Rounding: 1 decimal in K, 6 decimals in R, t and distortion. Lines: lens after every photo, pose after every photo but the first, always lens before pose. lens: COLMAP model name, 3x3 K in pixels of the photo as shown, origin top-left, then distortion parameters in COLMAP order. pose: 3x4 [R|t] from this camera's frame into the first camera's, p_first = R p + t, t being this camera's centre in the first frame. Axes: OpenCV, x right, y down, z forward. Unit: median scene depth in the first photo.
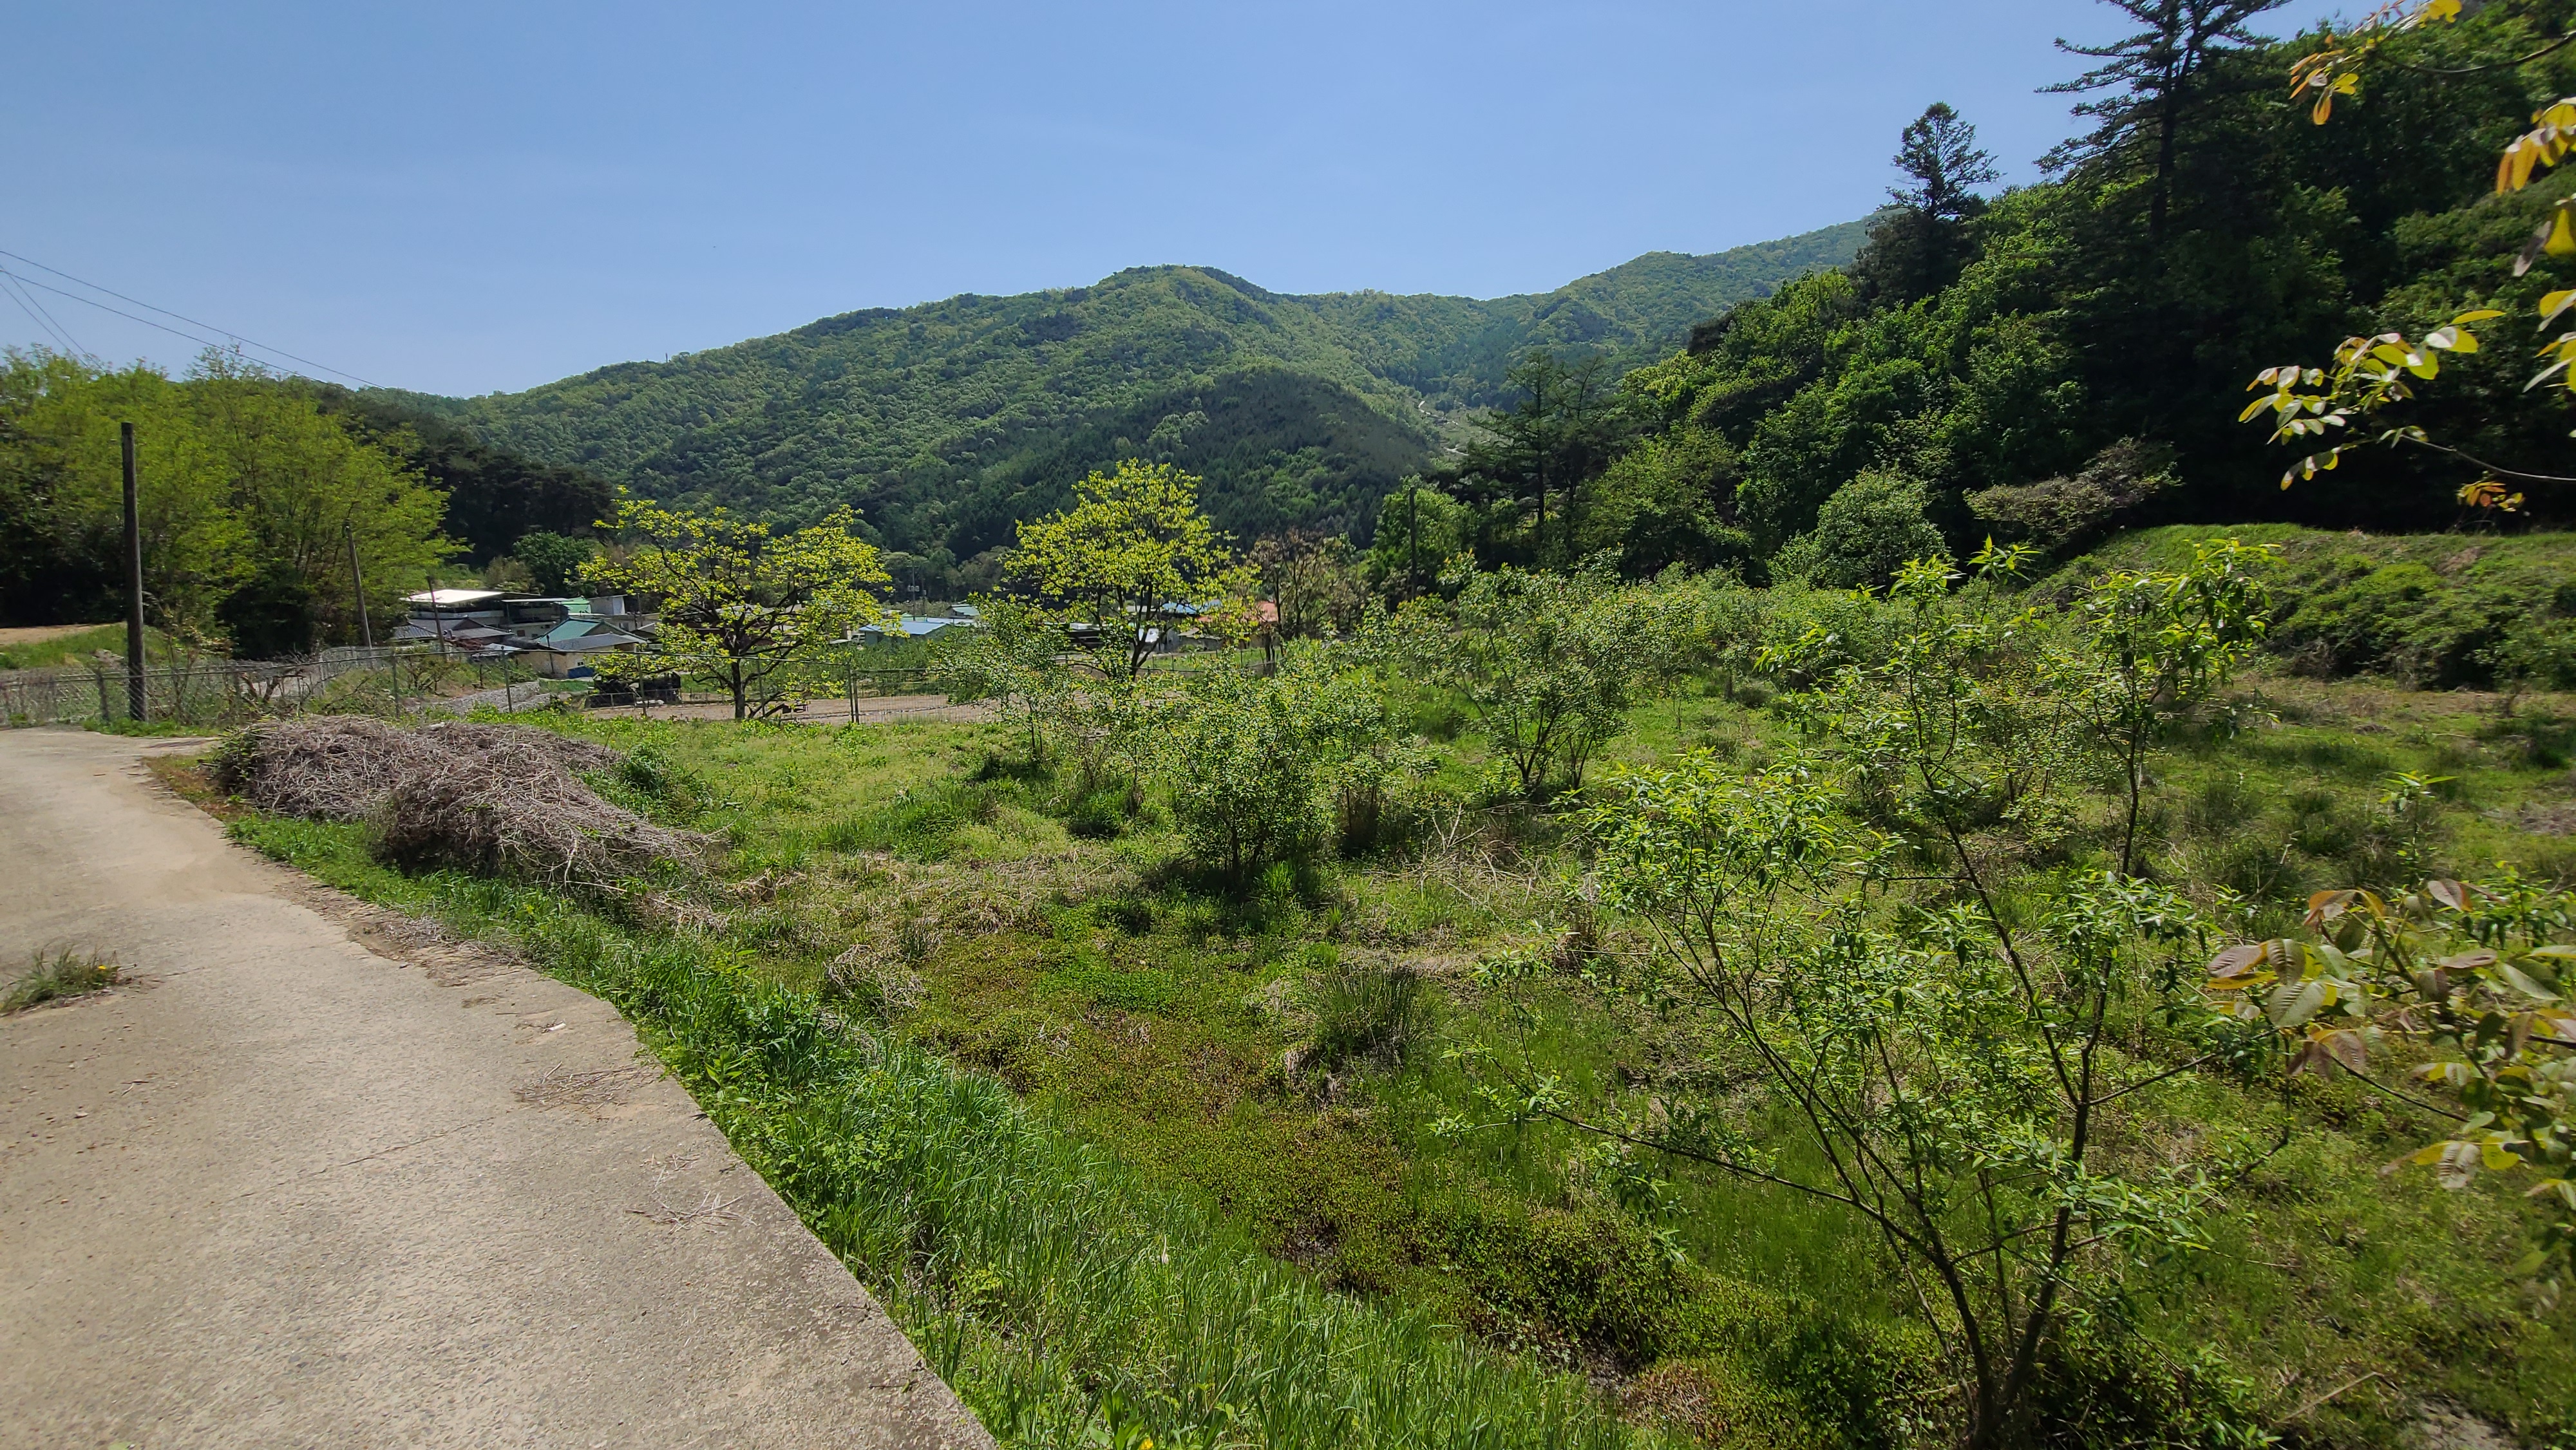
lens RADIAL K [[1079.9, 0, 1278.3], [0, 1079.9, 707.4], [0, 0, 1]] dist [0.028791, -0.014764]
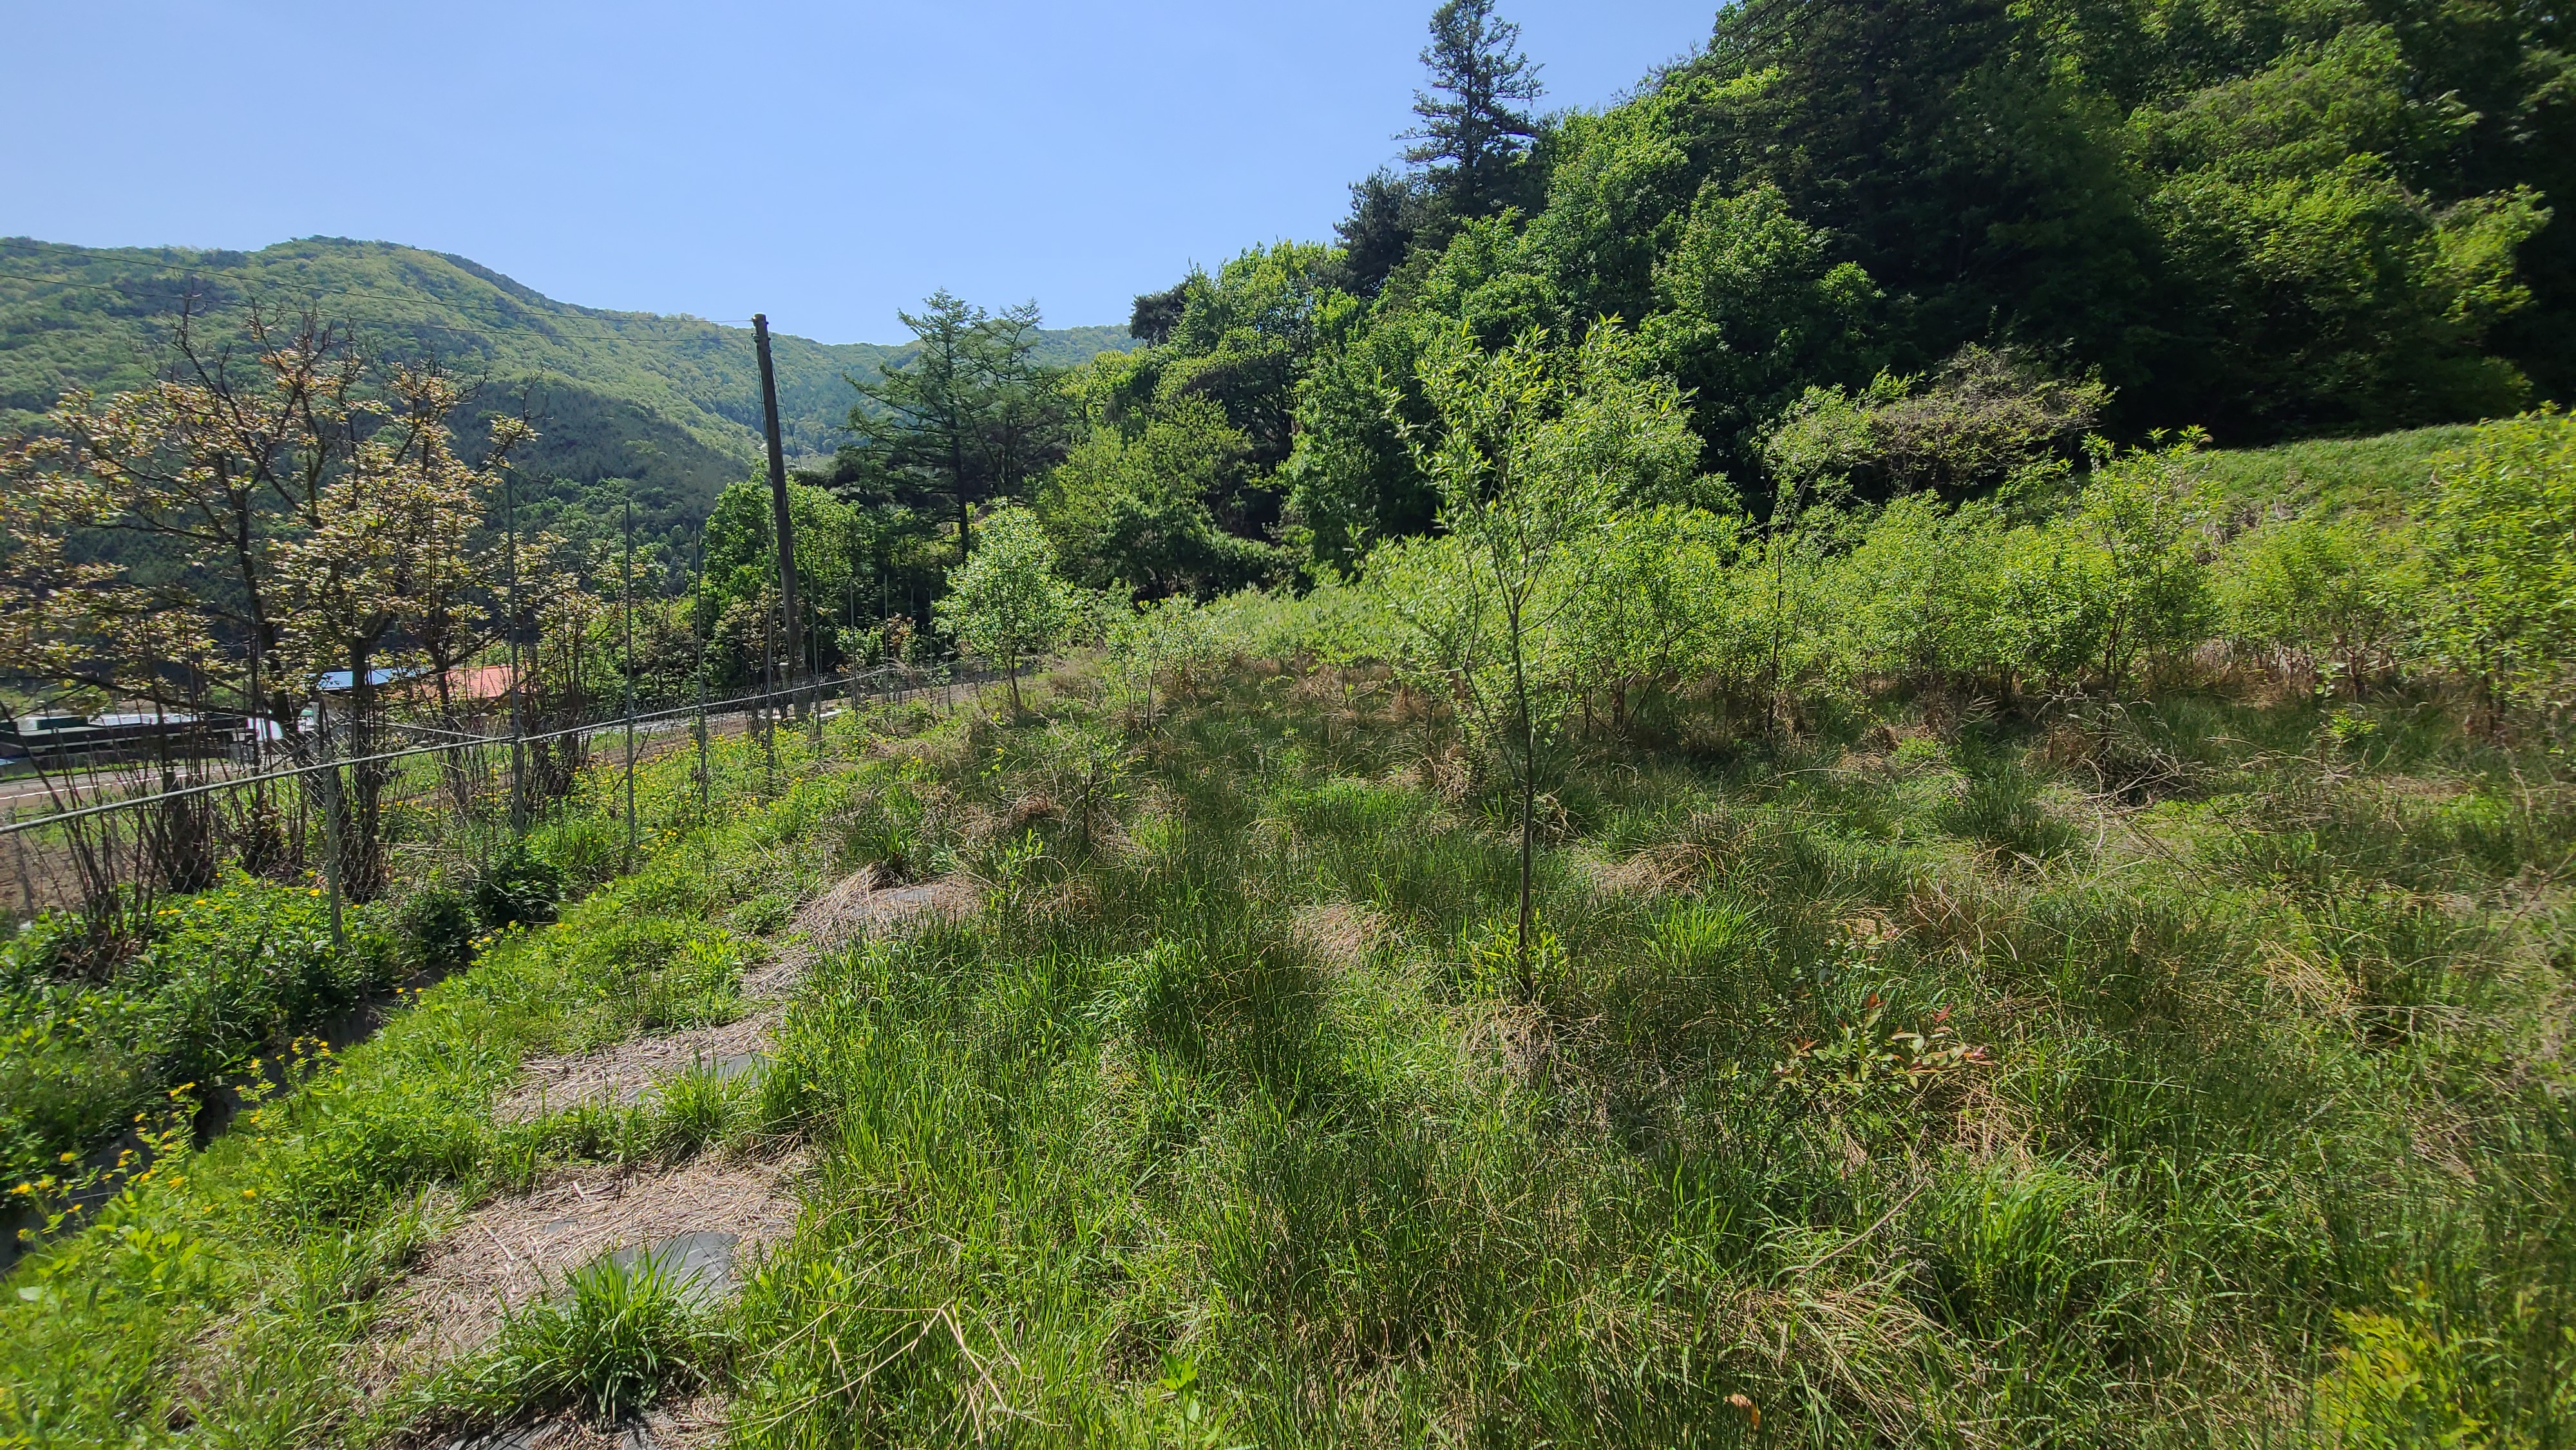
lens RADIAL K [[1079.9, 0, 1278.3], [0, 1079.9, 707.4], [0, 0, 1]] dist [0.028791, -0.014764]
pose [[0.845677, -0.054159, 0.530939, 0.035433], [0.082923, 0.996090, -0.030471, -0.022207], [-0.527213, 0.069795, 0.846862, 0.326482]]
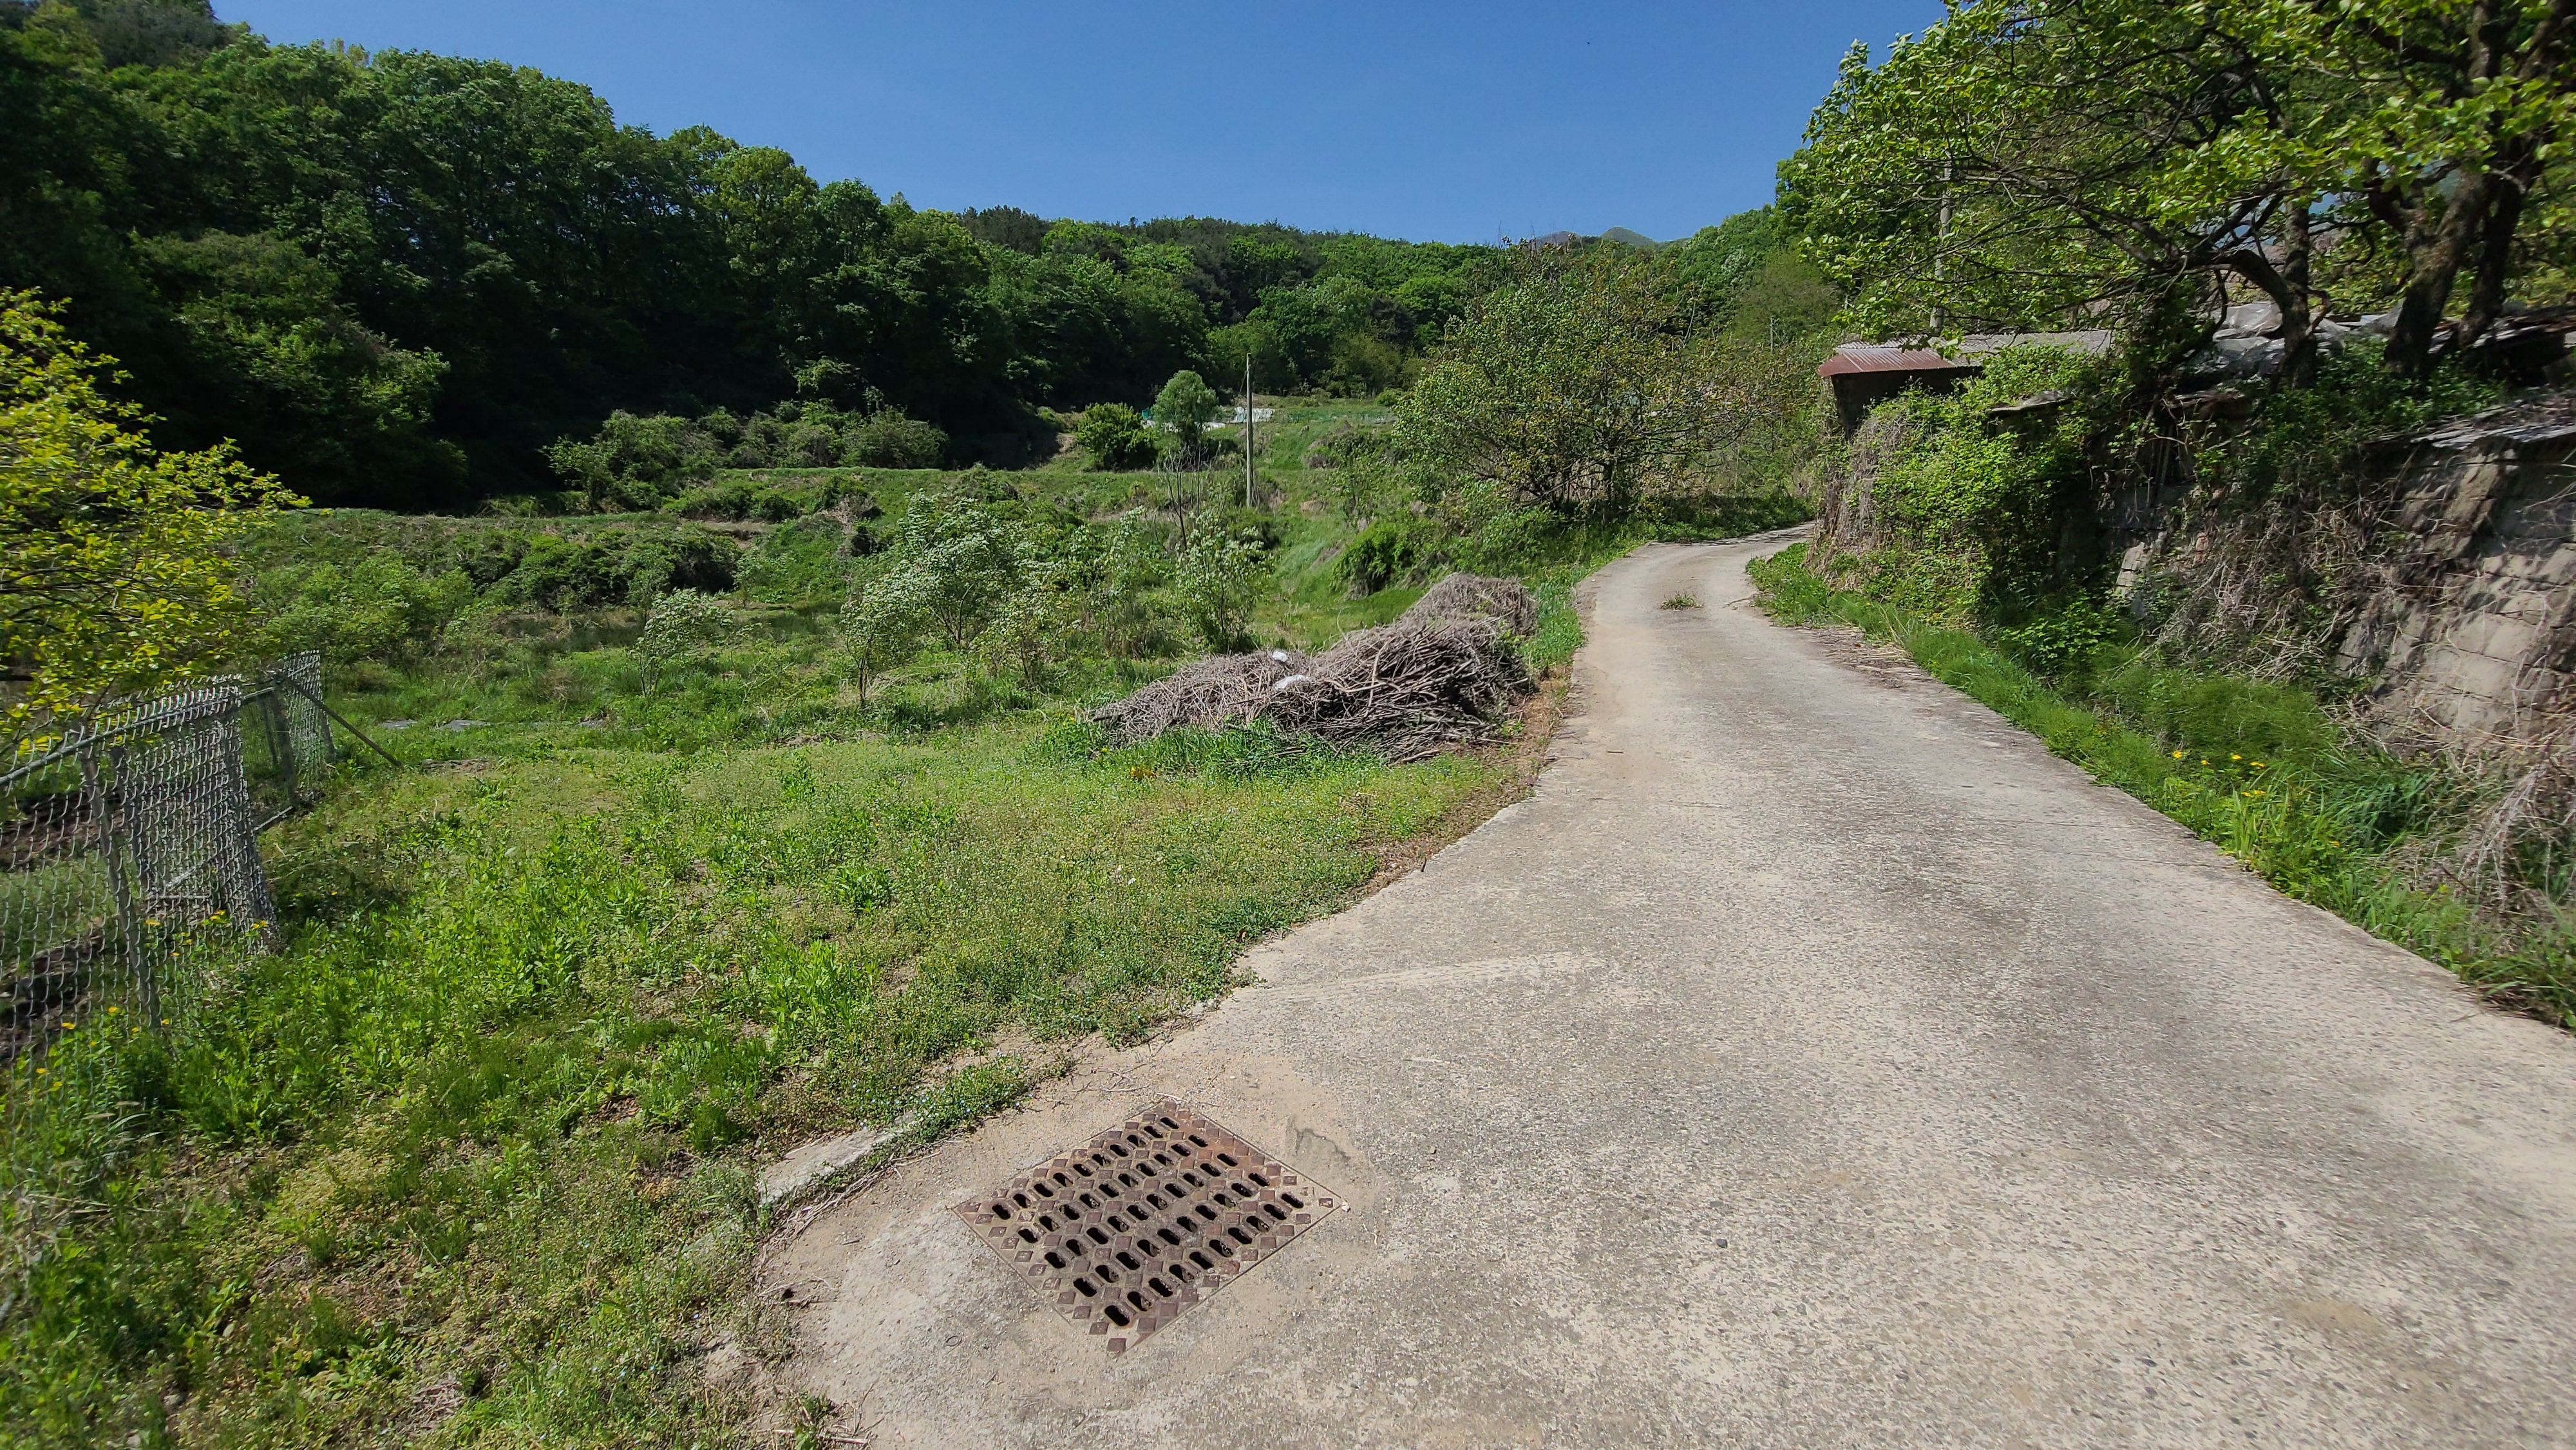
lens RADIAL K [[1079.9, 0, 1278.3], [0, 1079.9, 707.4], [0, 0, 1]] dist [0.028791, -0.014764]
pose [[-0.303591, -0.140919, 0.942324, -0.204295], [0.163280, 0.966677, 0.197165, -0.010260], [-0.938708, 0.213721, -0.270465, 0.154969]]
